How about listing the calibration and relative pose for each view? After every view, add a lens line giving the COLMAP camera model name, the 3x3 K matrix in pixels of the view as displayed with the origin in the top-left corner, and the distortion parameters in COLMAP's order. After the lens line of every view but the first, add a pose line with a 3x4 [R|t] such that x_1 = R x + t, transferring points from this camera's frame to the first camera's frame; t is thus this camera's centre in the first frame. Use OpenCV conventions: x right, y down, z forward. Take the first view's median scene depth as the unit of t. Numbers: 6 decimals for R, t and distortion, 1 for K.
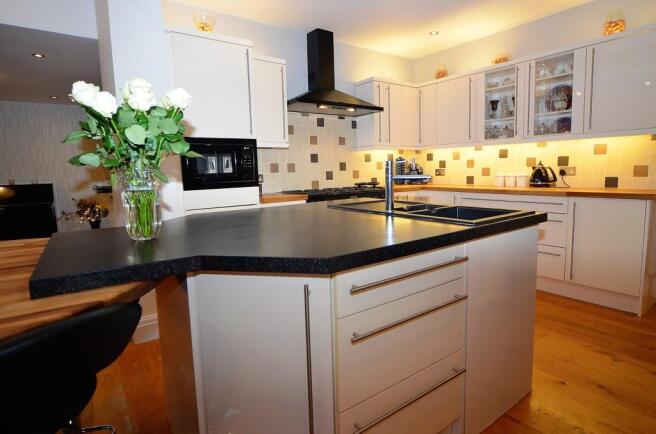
lens RADIAL K [[352.5, 0, 329.5], [0, 352.5, 213.8], [0, 0, 1]] dist [-0.007059, 0.000702]
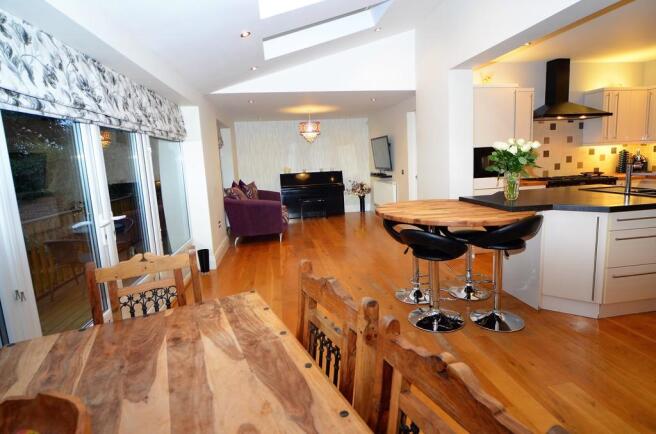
lens RADIAL K [[352.5, 0, 329.7], [0, 352.5, 212.4], [0, 0, 1]] dist [-0.007059, 0.000702]
pose [[0.895309, 0.053400, -0.442233, -0.179347], [-0.033498, 0.998049, 0.052698, 0.023365], [0.444184, -0.032367, 0.895351, -0.587683]]
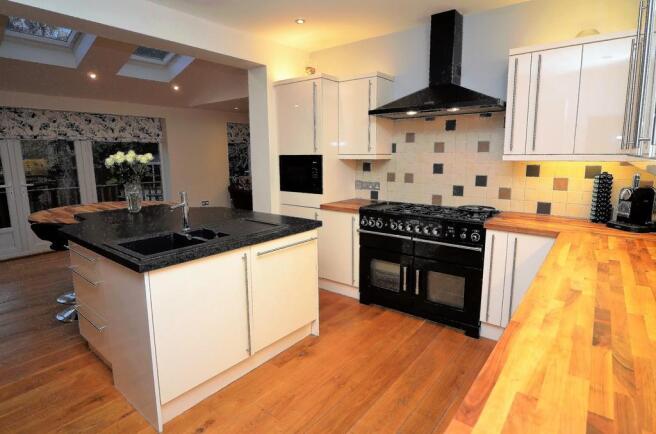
lens RADIAL K [[352.5, 0, 328.3], [0, 352.5, 212.1], [0, 0, 1]] dist [-0.007059, 0.000702]
pose [[0.283155, 0.183874, -0.941283, 0.706967], [-0.122510, 0.980344, 0.154652, -0.155155], [0.951217, 0.071526, 0.300116, 0.503976]]
